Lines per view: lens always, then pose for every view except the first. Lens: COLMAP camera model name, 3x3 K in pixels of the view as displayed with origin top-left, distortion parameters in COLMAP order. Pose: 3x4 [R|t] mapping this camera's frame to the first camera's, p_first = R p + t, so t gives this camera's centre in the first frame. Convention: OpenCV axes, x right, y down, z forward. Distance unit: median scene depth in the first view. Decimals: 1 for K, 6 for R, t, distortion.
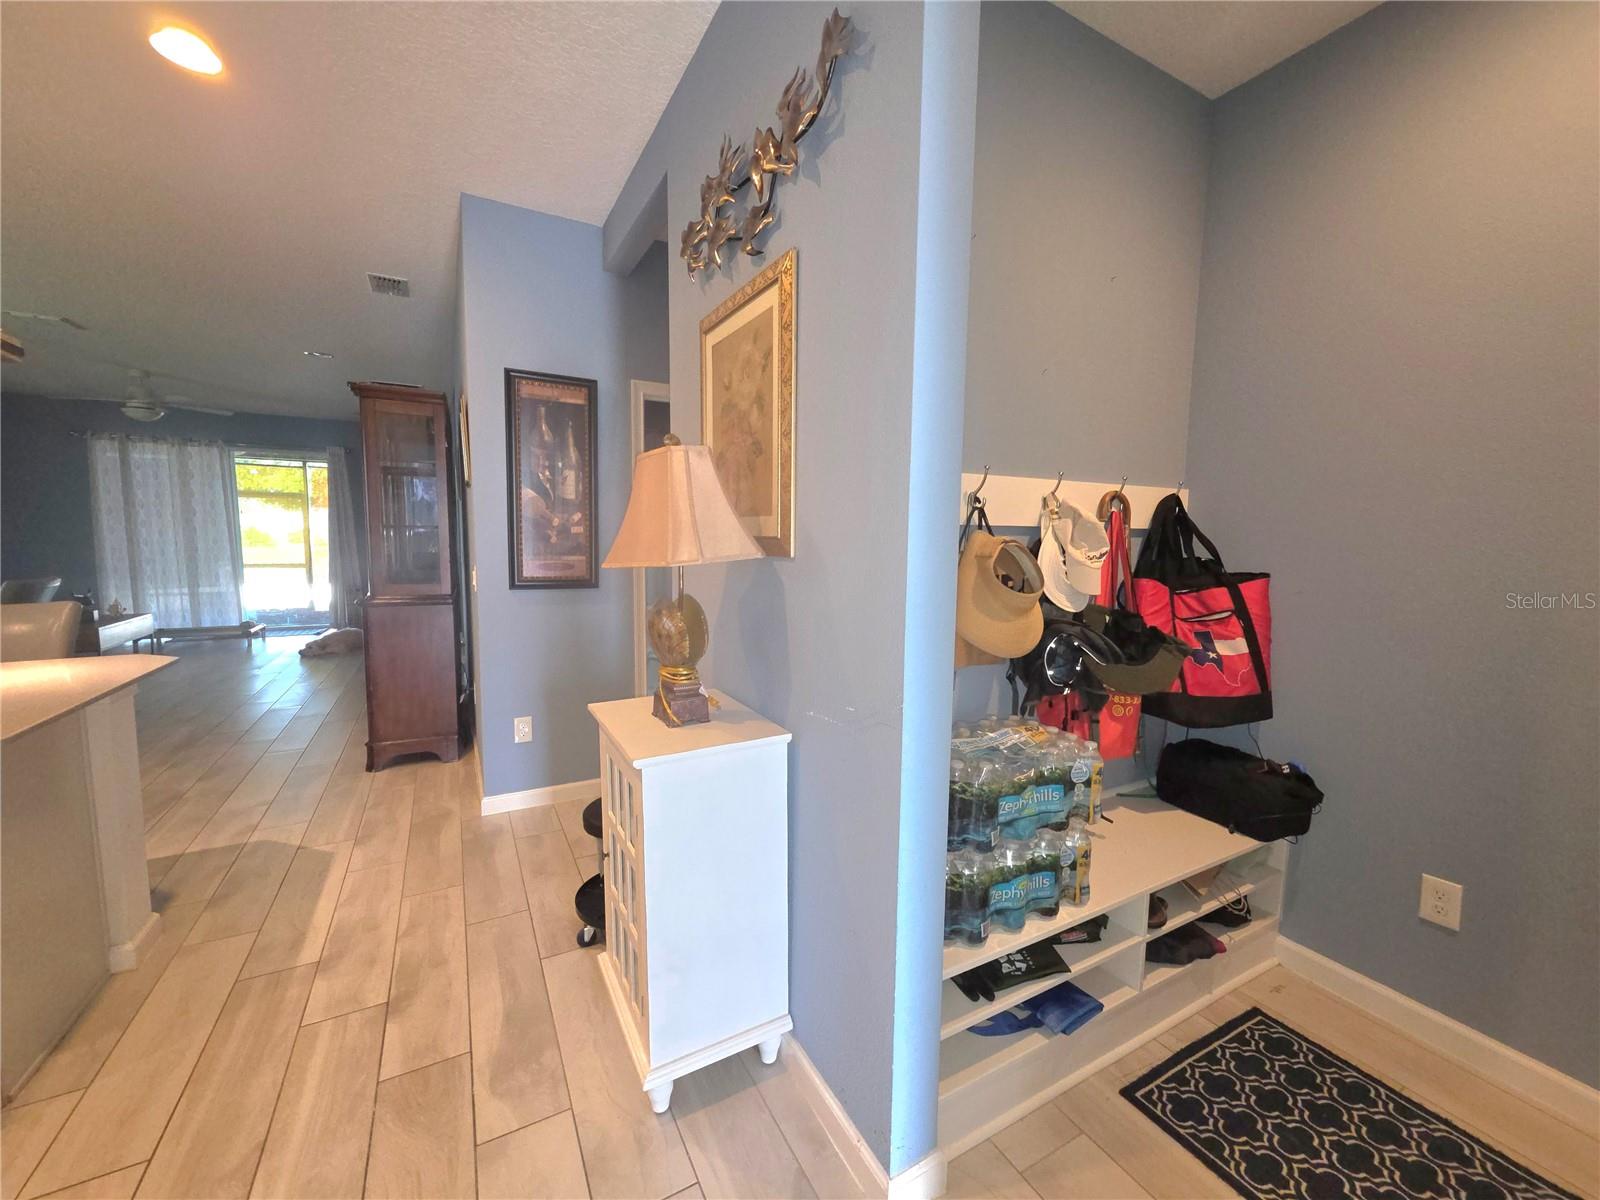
lens RADIAL K [[638.0, 0, 800.8], [0, 638.0, 600.4], [0, 0, 1]] dist [0.004602, -0.000100]
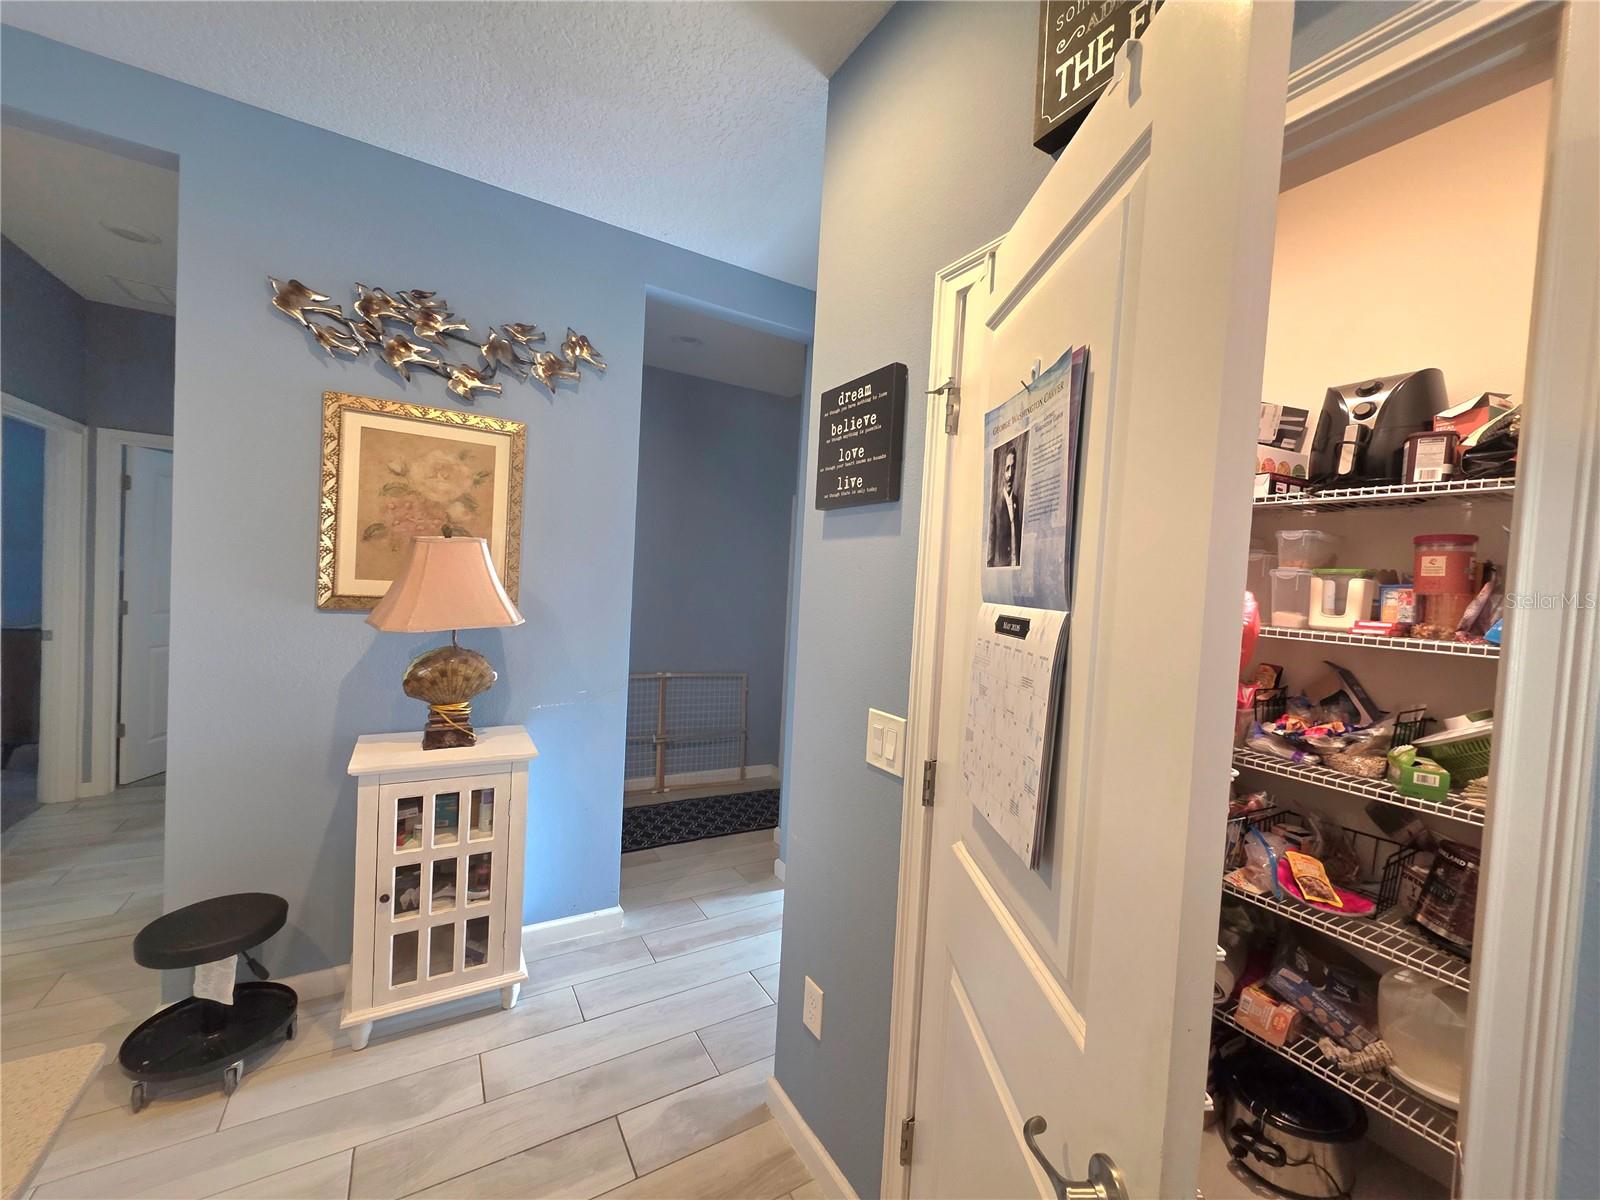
lens RADIAL K [[638.0, 0, 801.3], [0, 638.0, 600.5], [0, 0, 1]] dist [0.004602, -0.000100]
pose [[-0.034012, -0.048761, 0.998231, -0.925513], [0.045698, 0.997689, 0.050292, -0.083824], [-0.998376, 0.047328, -0.031705, 0.203344]]
